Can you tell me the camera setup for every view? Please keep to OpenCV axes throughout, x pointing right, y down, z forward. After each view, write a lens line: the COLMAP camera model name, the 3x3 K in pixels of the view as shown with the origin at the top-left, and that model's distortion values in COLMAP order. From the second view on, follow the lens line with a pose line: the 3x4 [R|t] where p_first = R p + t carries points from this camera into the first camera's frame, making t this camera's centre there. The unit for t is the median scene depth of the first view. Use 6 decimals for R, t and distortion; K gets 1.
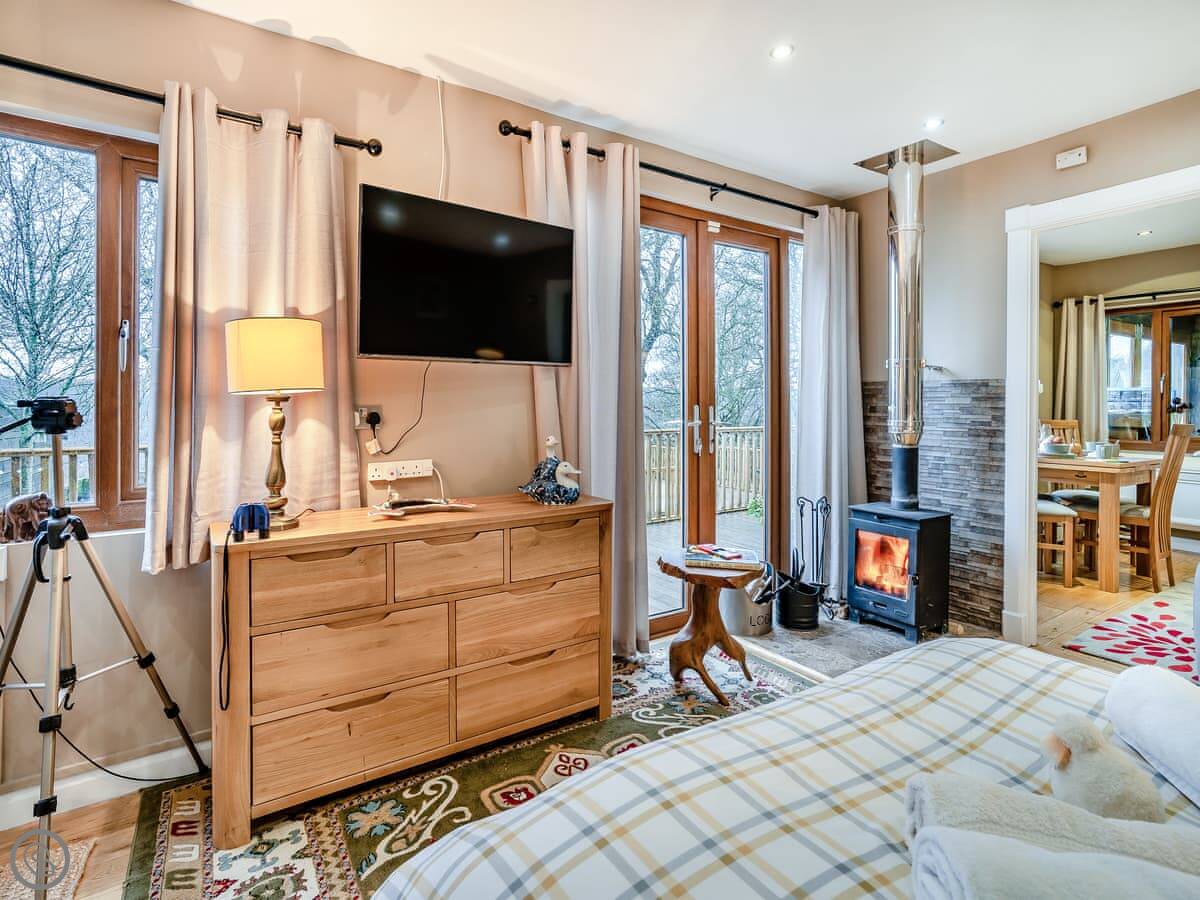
lens RADIAL K [[593.5, 0, 600.1], [0, 593.5, 405.5], [0, 0, 1]] dist [0.000597, 0.001894]
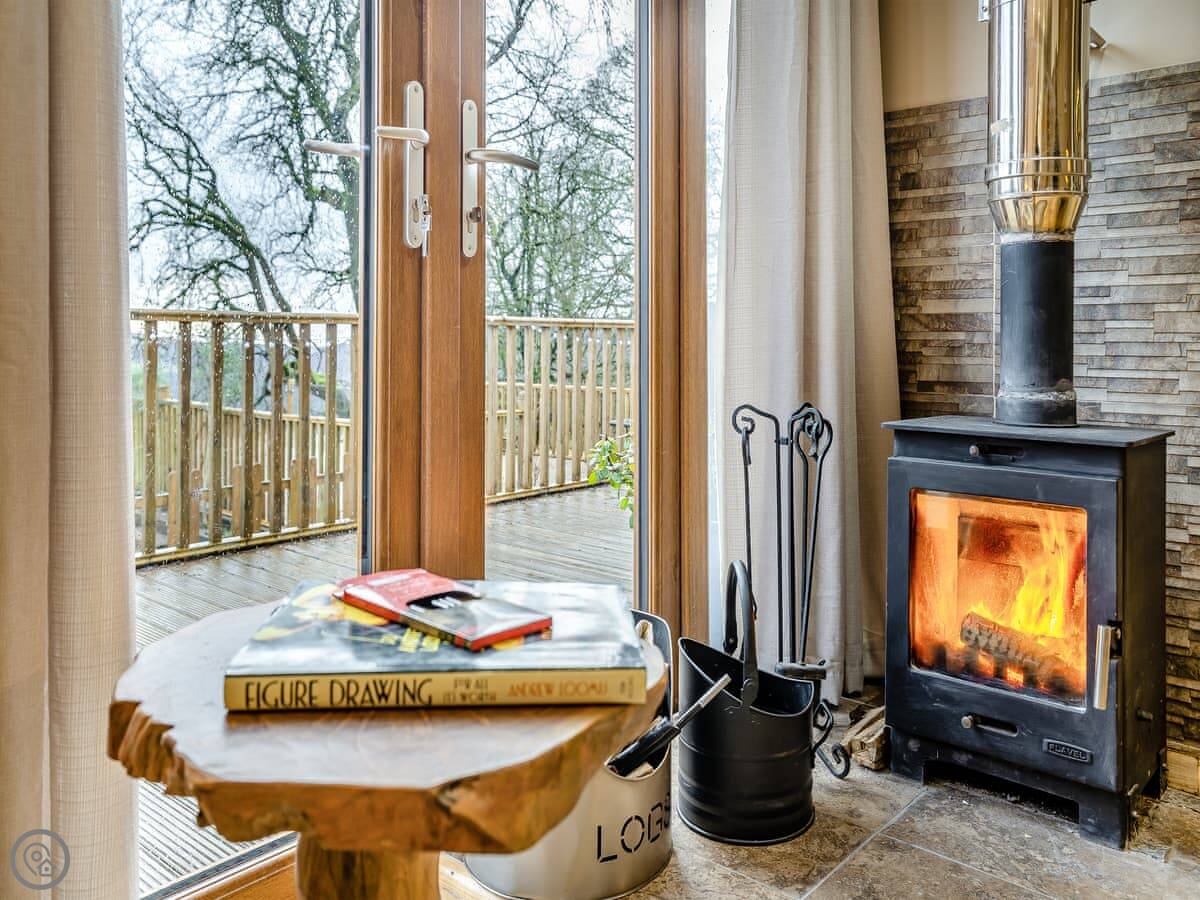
lens RADIAL K [[925.0, 0, 635.4], [0, 925.0, 328.3], [0, 0, 1]] dist [0.009898, 0.009044]
pose [[0.958780, 0.006620, 0.284072, 0.139514], [-0.001986, 0.999860, -0.016597, 0.127209], [-0.284142, 0.015349, 0.958659, 0.550436]]
